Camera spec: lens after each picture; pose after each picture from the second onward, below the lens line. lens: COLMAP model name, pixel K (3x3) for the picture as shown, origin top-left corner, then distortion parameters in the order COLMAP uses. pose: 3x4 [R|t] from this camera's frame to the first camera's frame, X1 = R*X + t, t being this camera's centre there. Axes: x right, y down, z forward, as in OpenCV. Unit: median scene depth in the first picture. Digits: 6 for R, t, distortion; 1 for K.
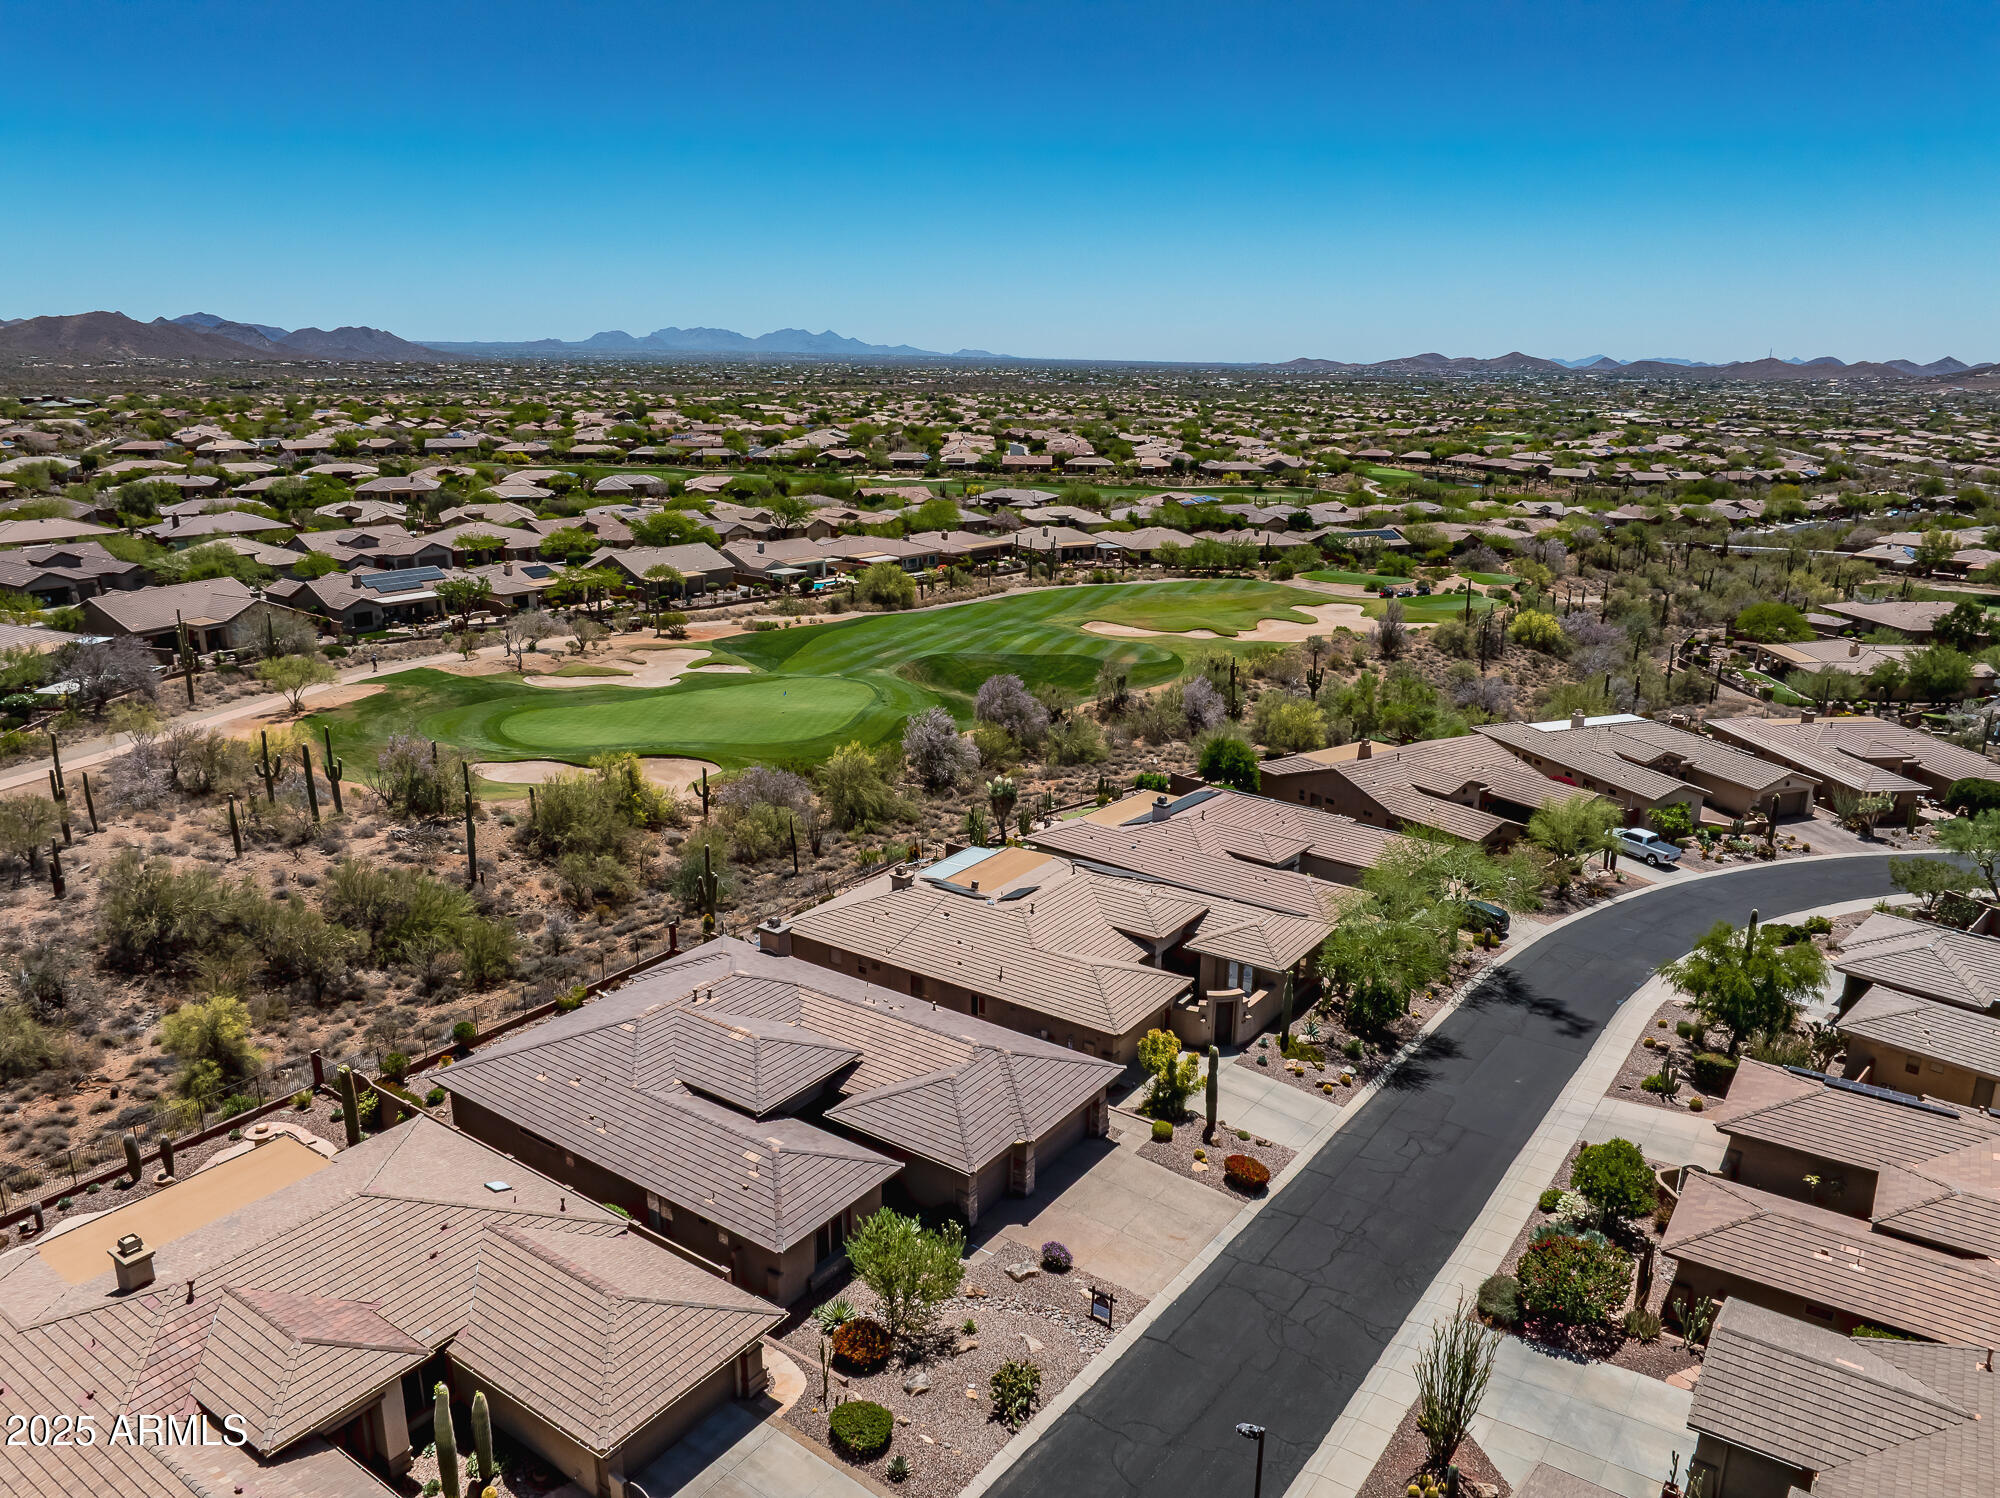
lens RADIAL K [[1406.9, 0, 1000.0], [0, 1406.9, 749.0], [0, 0, 1]] dist [-0.041288, -0.000221]
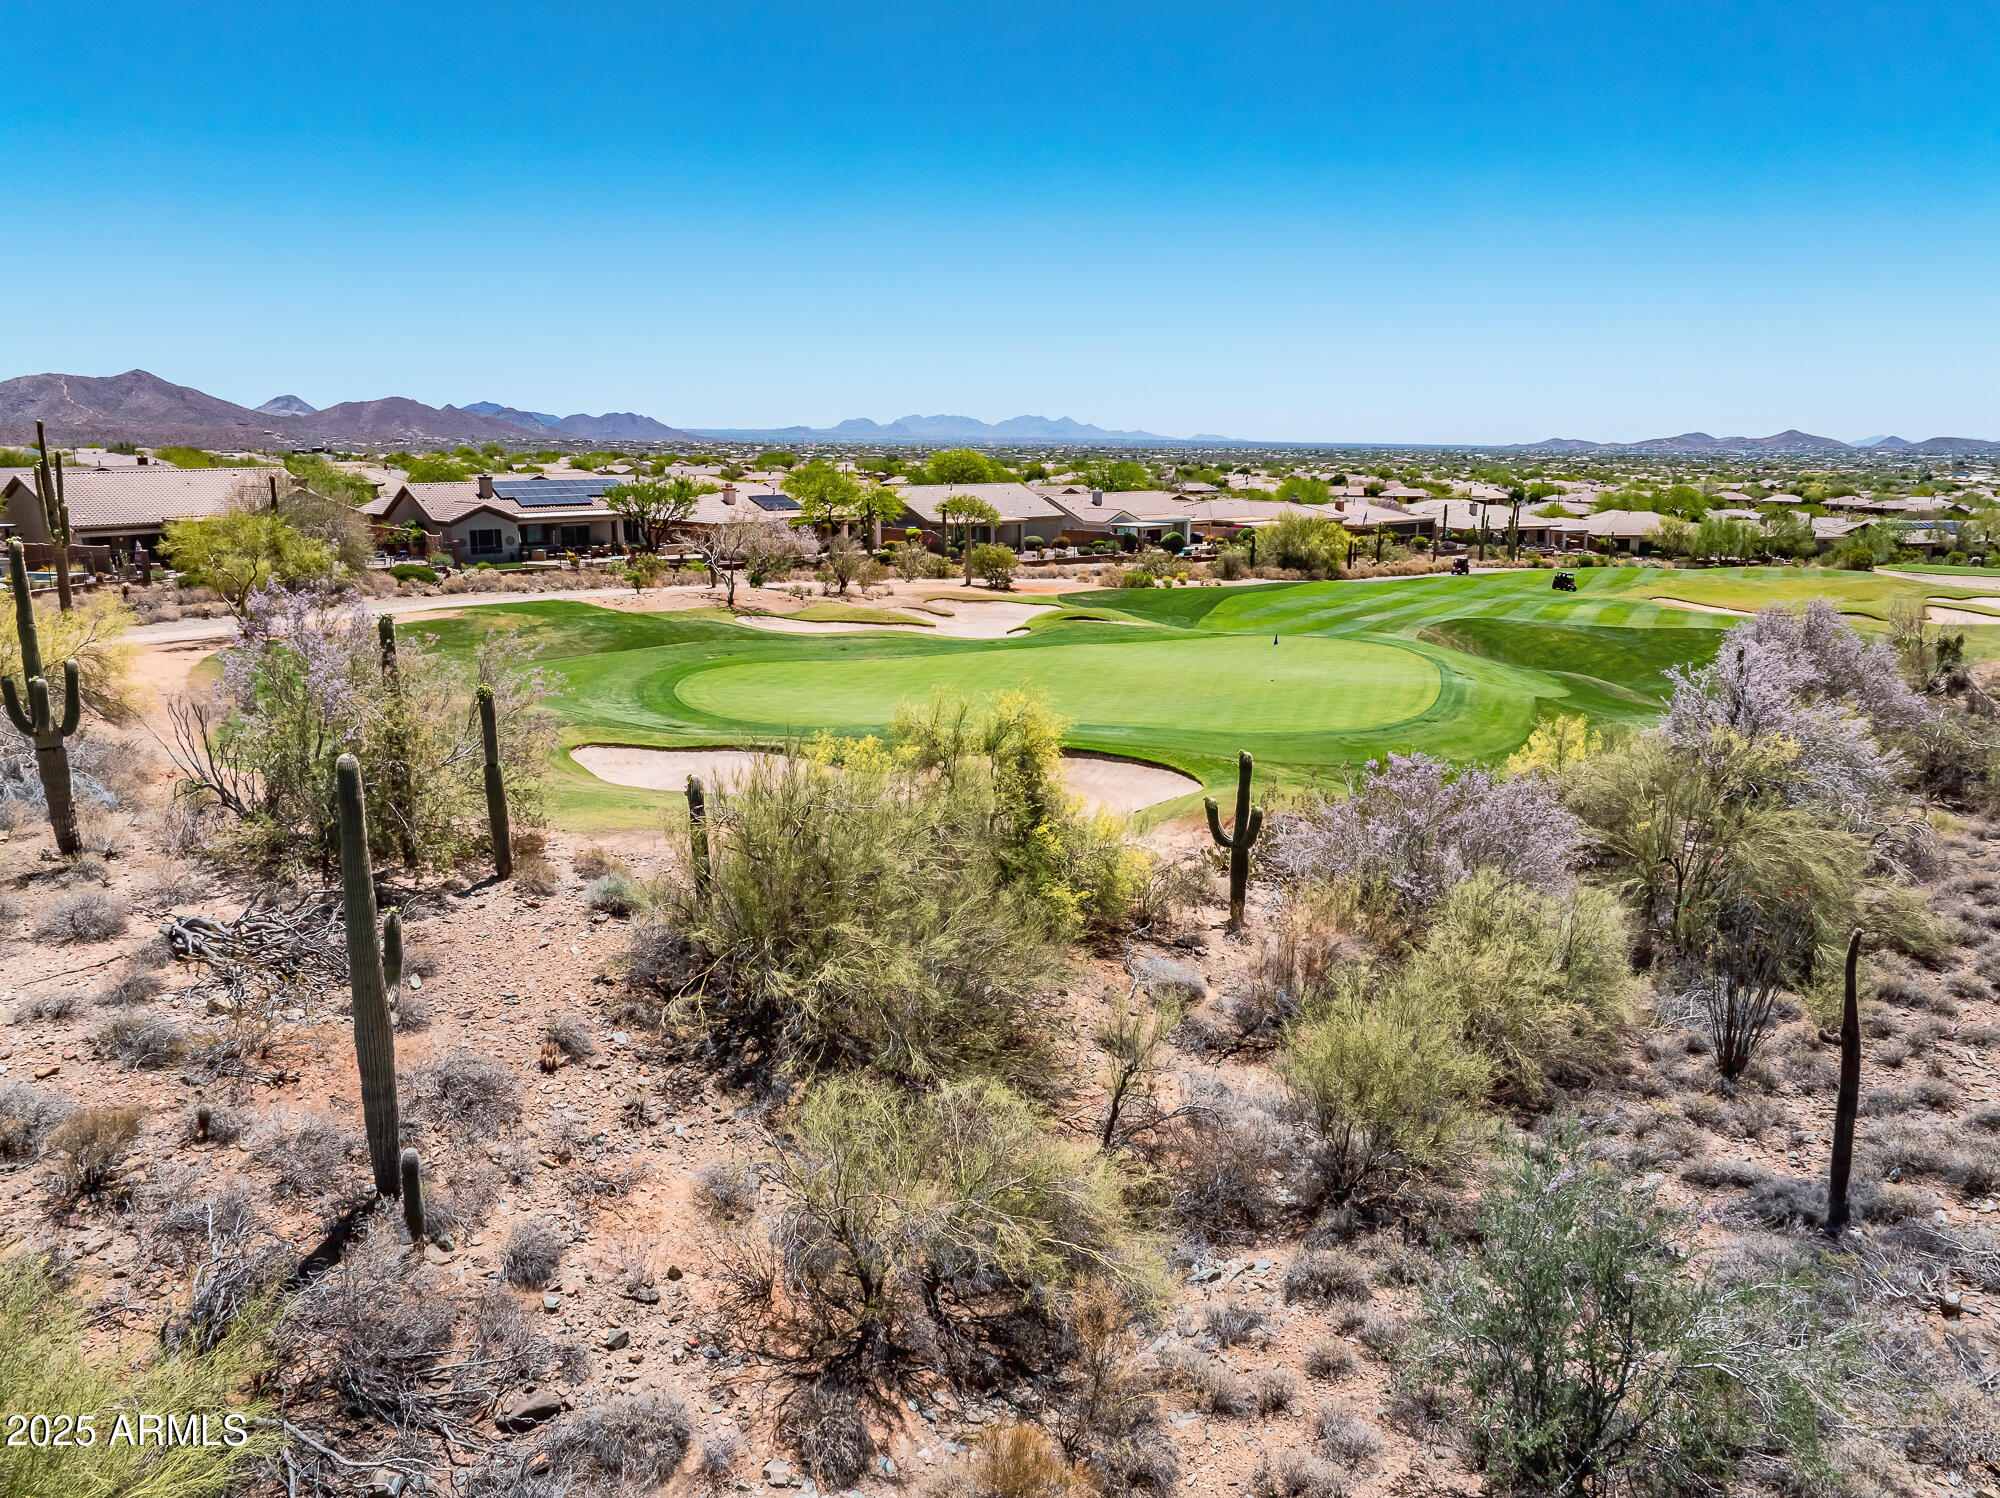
lens RADIAL K [[1406.9, 0, 1000.0], [0, 1406.9, 749.0], [0, 0, 1]] dist [-0.041288, -0.000221]
pose [[0.986891, 0.027174, -0.159084, -0.178152], [-0.036293, 0.997843, -0.054696, 0.025815], [0.157254, 0.059753, 0.985749, 0.564800]]
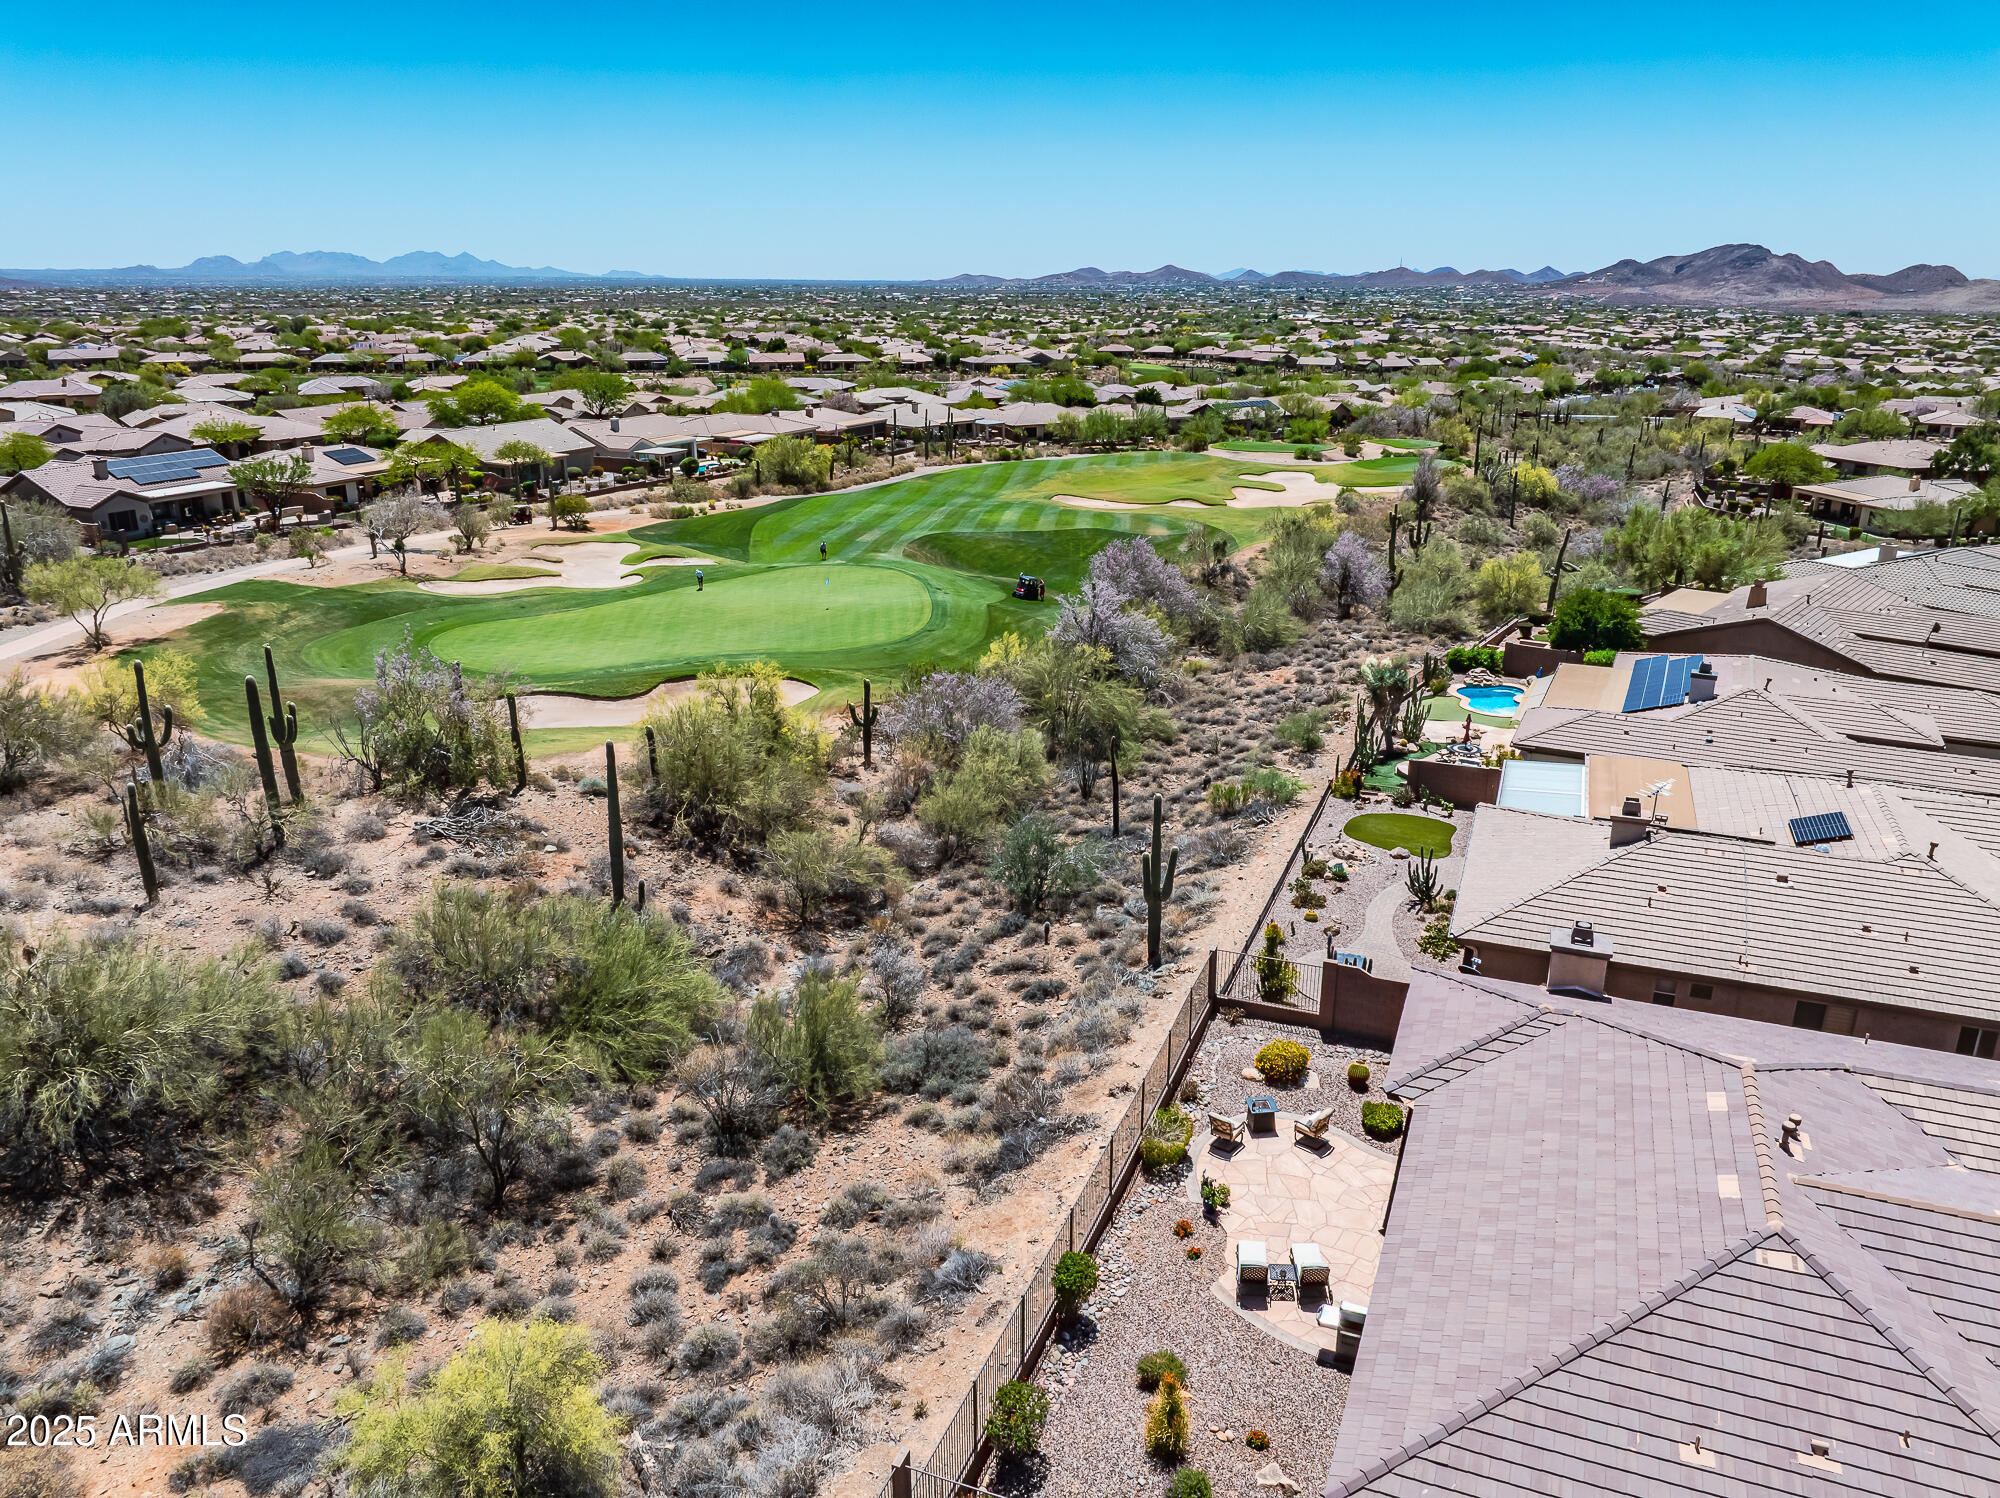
lens RADIAL K [[1405.9, 0, 1000.0], [0, 1405.9, 749.0], [0, 0, 1]] dist [-0.060858, 0.032147]
pose [[0.973092, -0.079527, 0.216256, -0.241783], [0.067719, 0.995808, 0.061483, 0.007656], [-0.220239, -0.045183, 0.974399, 0.299837]]
